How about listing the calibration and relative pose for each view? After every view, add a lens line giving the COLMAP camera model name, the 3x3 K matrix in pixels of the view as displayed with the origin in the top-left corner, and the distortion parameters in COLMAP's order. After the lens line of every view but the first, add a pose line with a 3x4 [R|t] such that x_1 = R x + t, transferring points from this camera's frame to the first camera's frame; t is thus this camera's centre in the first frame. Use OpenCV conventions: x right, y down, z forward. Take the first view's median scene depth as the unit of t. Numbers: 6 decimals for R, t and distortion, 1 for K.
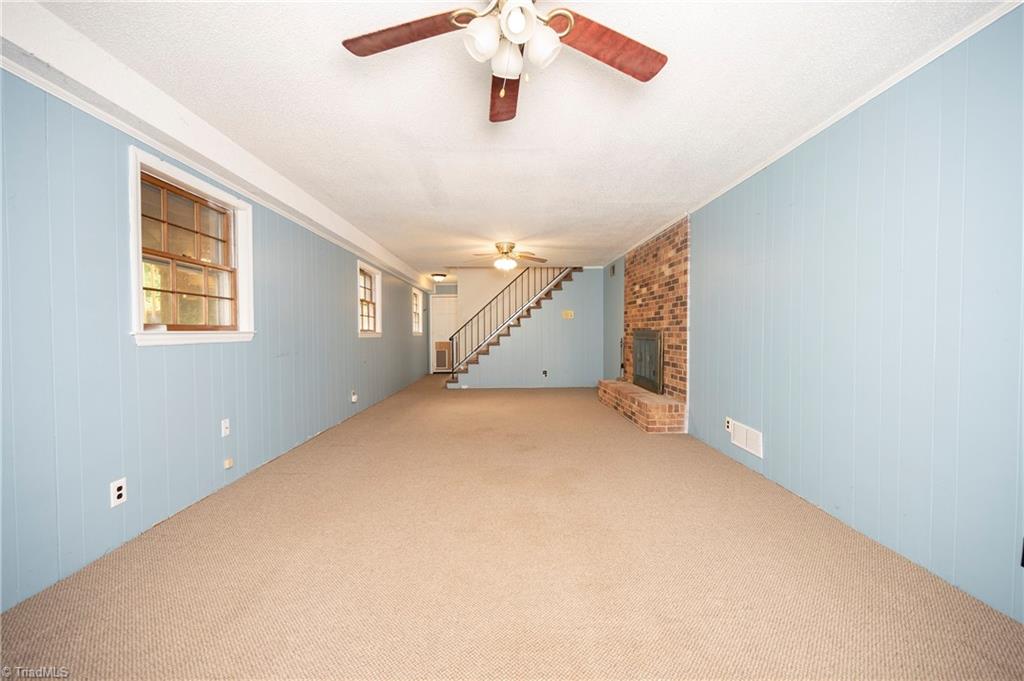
lens RADIAL K [[408.8, 0, 509.0], [0, 408.8, 340.5], [0, 0, 1]] dist [-0.000852, -0.000313]
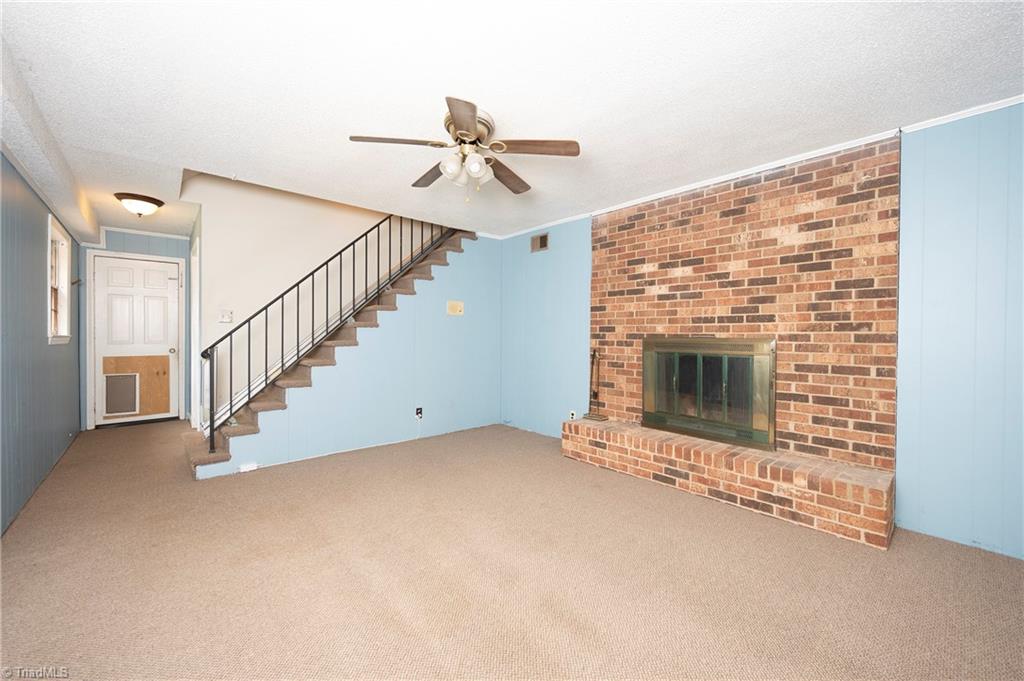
lens RADIAL K [[408.8, 0, 516.8], [0, 408.8, 335.8], [0, 0, 1]] dist [-0.000852, -0.000313]
pose [[0.757225, 0.008905, 0.653093, -0.212994], [0.003703, 0.999832, -0.017927, -0.015681], [-0.653143, 0.015993, 0.757065, 0.607063]]
